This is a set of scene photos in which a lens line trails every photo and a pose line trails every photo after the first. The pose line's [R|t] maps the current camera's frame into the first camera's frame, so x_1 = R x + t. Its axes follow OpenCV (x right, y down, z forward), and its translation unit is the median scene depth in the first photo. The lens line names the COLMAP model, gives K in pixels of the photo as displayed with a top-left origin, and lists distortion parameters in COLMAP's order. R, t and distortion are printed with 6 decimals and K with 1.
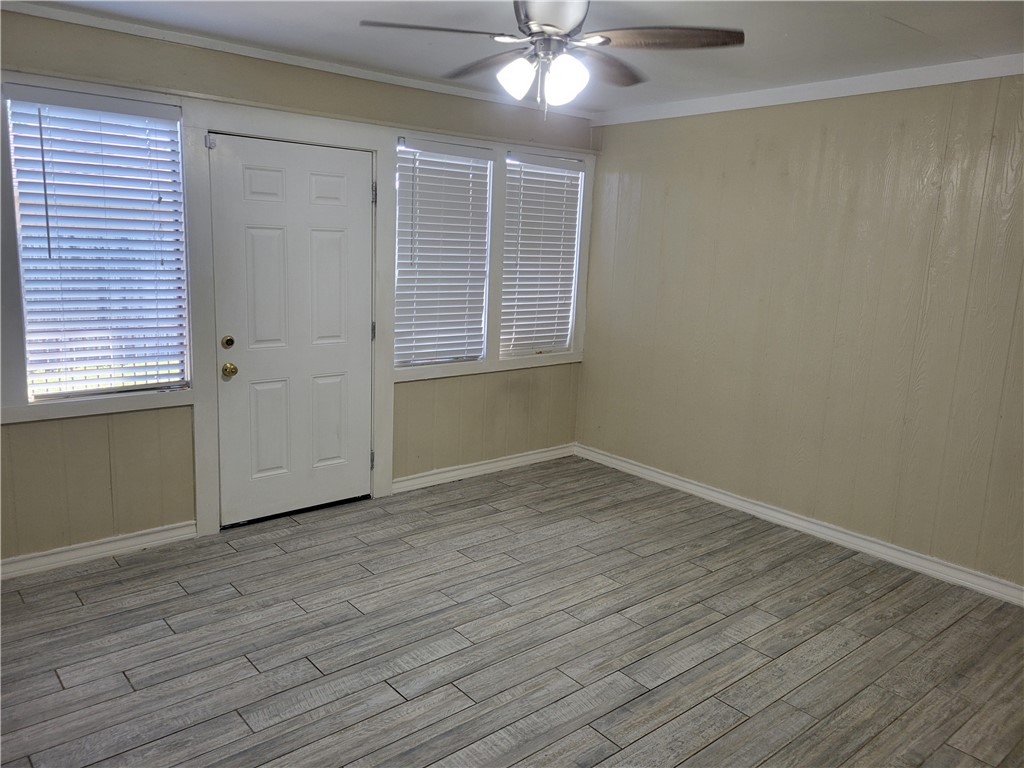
lens RADIAL K [[767.8, 0, 511.5], [0, 767.8, 383.0], [0, 0, 1]] dist [0.046614, -0.011705]
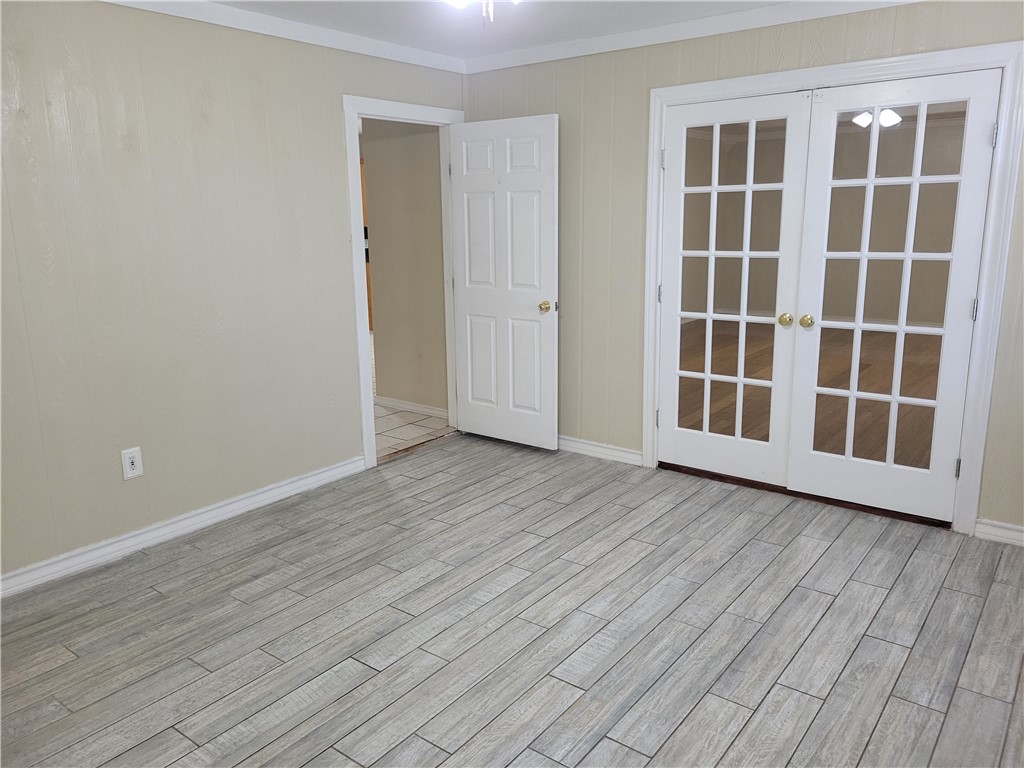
lens RADIAL K [[767.8, 0, 511.8], [0, 767.8, 381.5], [0, 0, 1]] dist [0.046614, -0.011705]
pose [[-0.978152, 0.021271, -0.206800, 0.170957], [-0.061631, 0.920364, 0.386176, -0.301875], [0.198546, 0.390484, -0.898945, 1.740948]]
